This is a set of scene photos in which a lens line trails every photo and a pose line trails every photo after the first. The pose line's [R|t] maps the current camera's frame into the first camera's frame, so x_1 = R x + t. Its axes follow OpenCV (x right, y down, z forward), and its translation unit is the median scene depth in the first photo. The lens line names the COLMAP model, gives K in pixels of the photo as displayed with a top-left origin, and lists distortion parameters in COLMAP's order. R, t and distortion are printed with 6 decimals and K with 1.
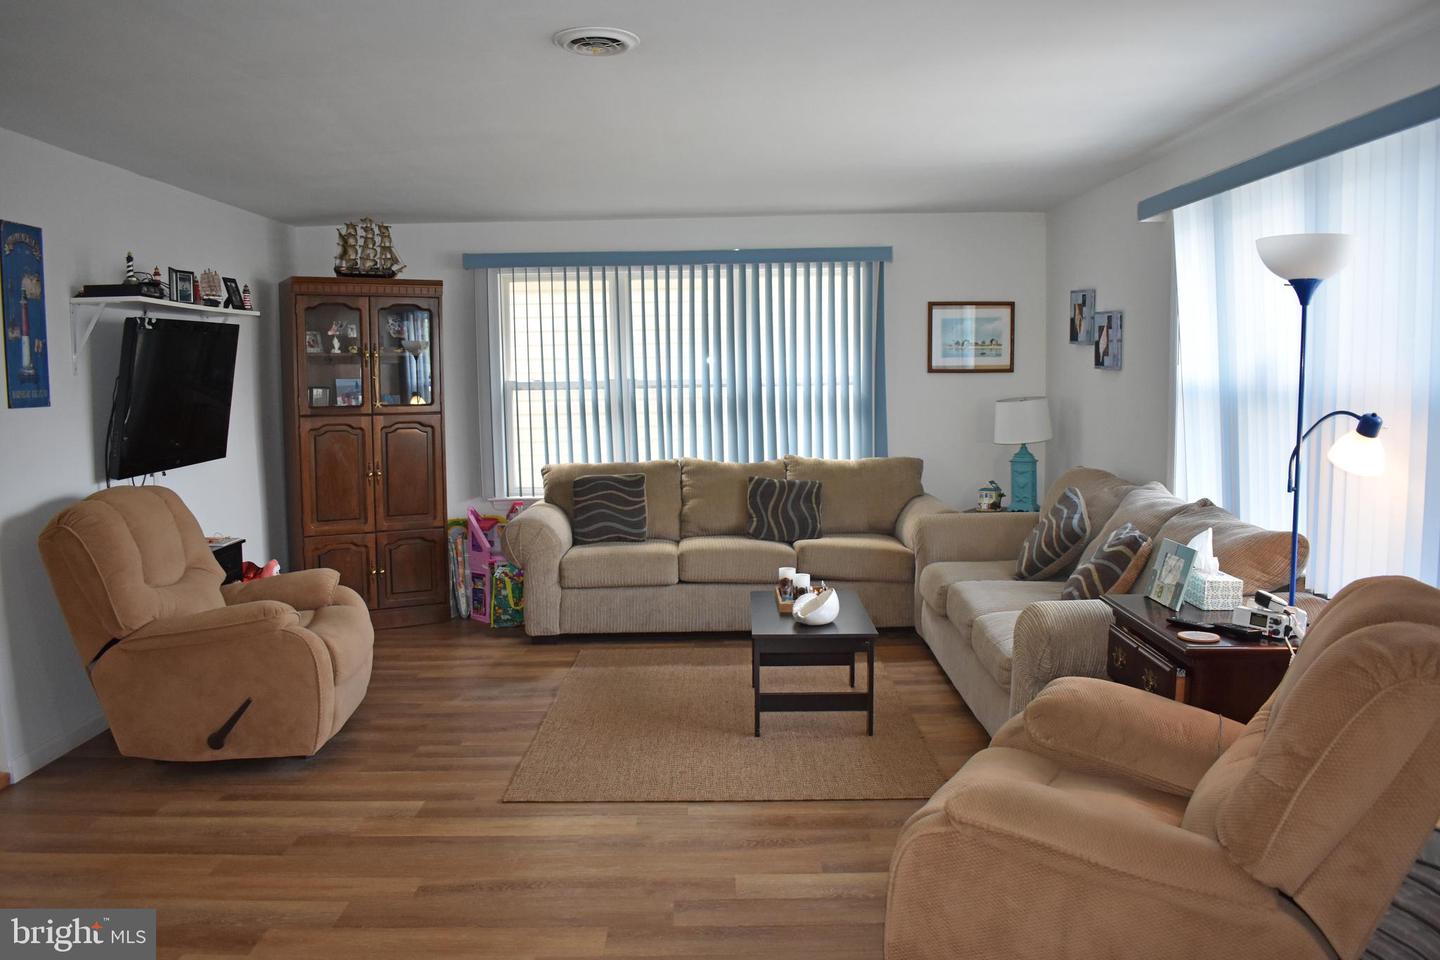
lens RADIAL K [[1113.1, 0, 720.2], [0, 1113.1, 485.6], [0, 0, 1]] dist [-0.098853, 0.017425]
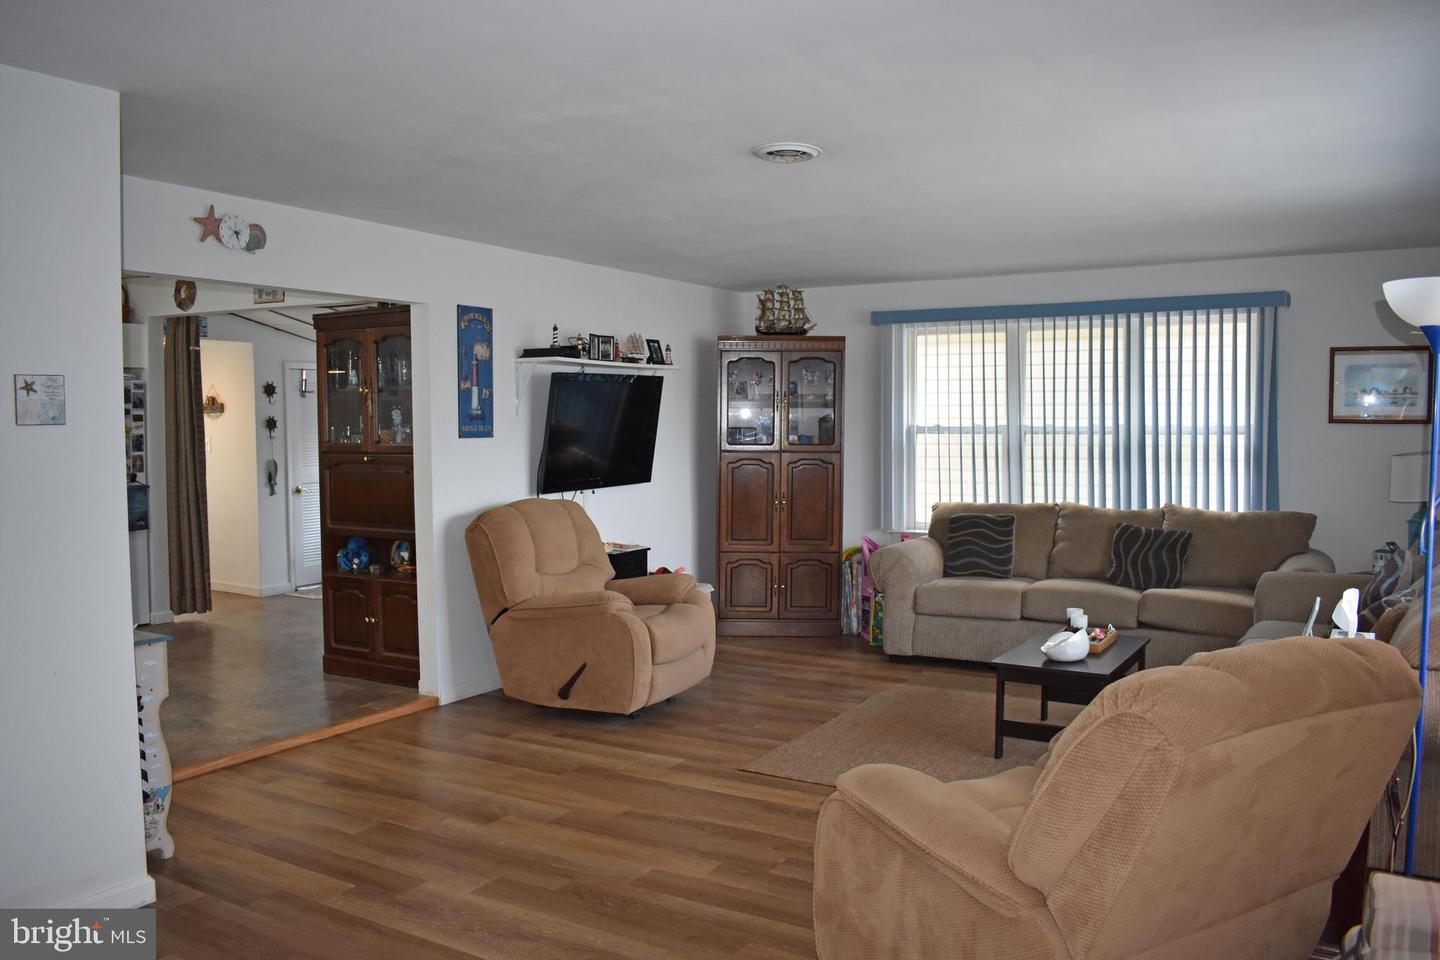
lens RADIAL K [[1108.8, 0, 720.0], [0, 1108.8, 480.0], [0, 0, 1]] dist [-0.119957, 0.005535]
pose [[0.856324, 0.035972, -0.515184, 0.238041], [-0.058535, 0.997903, -0.027619, 0.001800], [0.513110, 0.053807, 0.856634, -0.040126]]
